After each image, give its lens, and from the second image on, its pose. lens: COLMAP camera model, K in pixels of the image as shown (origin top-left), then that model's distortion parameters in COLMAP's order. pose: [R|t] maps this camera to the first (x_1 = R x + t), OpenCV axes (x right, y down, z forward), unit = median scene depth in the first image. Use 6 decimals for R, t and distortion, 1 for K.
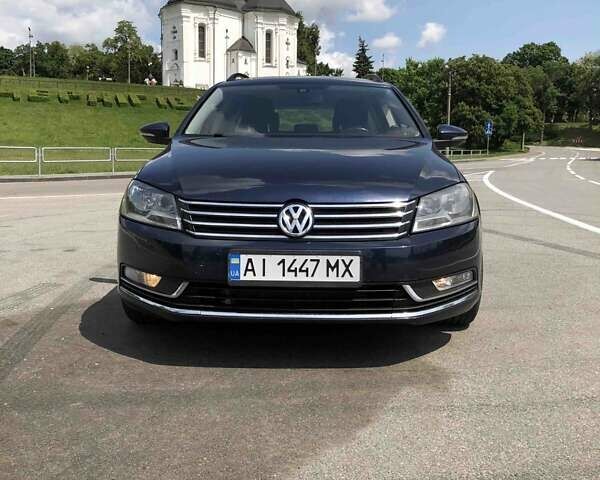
lens RADIAL K [[672.8, 0, 289.2], [0, 672.8, 222.0], [0, 0, 1]] dist [0.010688, -0.027114]
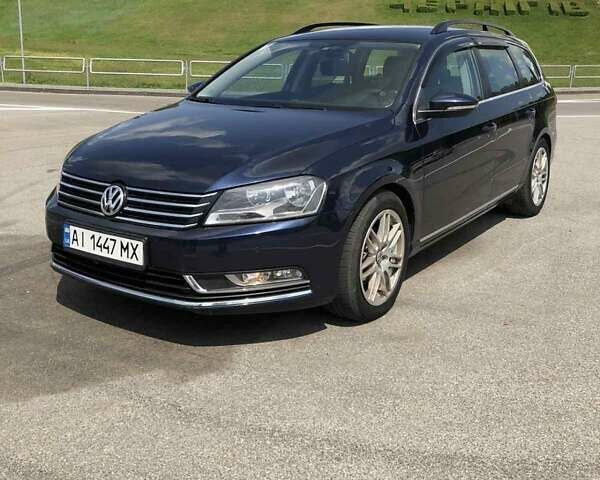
lens RADIAL K [[675.4, 0, 302.8], [0, 675.4, 250.8], [0, 0, 1]] dist [0.027011, -0.026955]
pose [[0.838381, 0.154088, -0.522852, 0.866262], [-0.062233, 0.979998, 0.189024, -0.150926], [0.541521, -0.125935, 0.831201, 0.252800]]
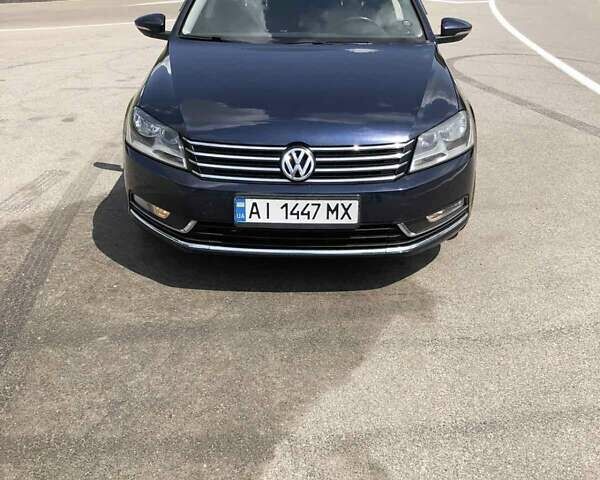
lens RADIAL K [[672.7, 0, 293.4], [0, 672.7, 230.6], [0, 0, 1]] dist [0.012922, -0.011878]
pose [[0.999916, -0.003380, 0.012525, -0.010673], [-0.000412, 0.956710, 0.291042, -0.210704], [-0.012967, -0.291023, 0.956628, -0.024618]]
